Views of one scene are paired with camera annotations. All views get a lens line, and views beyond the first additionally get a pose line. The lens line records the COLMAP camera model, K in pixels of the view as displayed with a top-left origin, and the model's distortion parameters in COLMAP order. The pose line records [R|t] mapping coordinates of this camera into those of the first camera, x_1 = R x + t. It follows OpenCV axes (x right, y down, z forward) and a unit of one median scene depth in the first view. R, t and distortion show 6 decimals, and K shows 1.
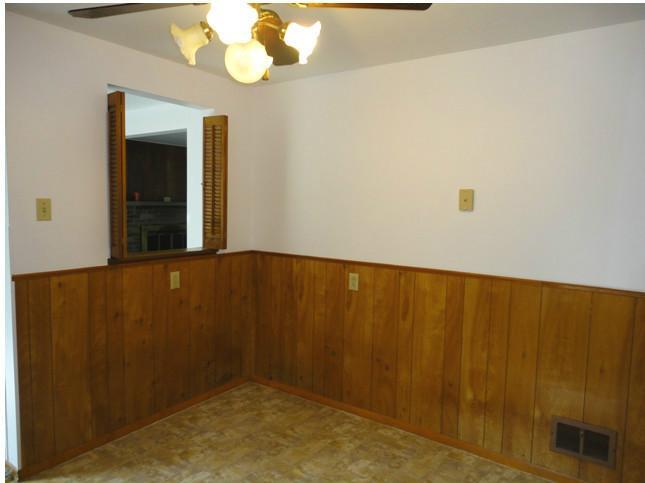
lens RADIAL K [[484.9, 0, 322.5], [0, 484.9, 240.3], [0, 0, 1]] dist [0.059013, 0.014073]
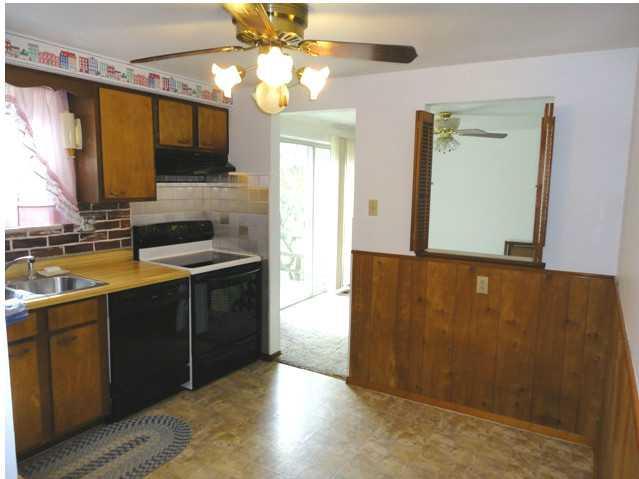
lens RADIAL K [[480.4, 0, 319.6], [0, 480.4, 242.2], [0, 0, 1]] dist [0.059013, 0.014073]
pose [[0.103332, 0.118715, -0.987537, 0.678016], [-0.099466, 0.989108, 0.108496, -0.084957], [0.989661, 0.087016, 0.114014, 0.606732]]
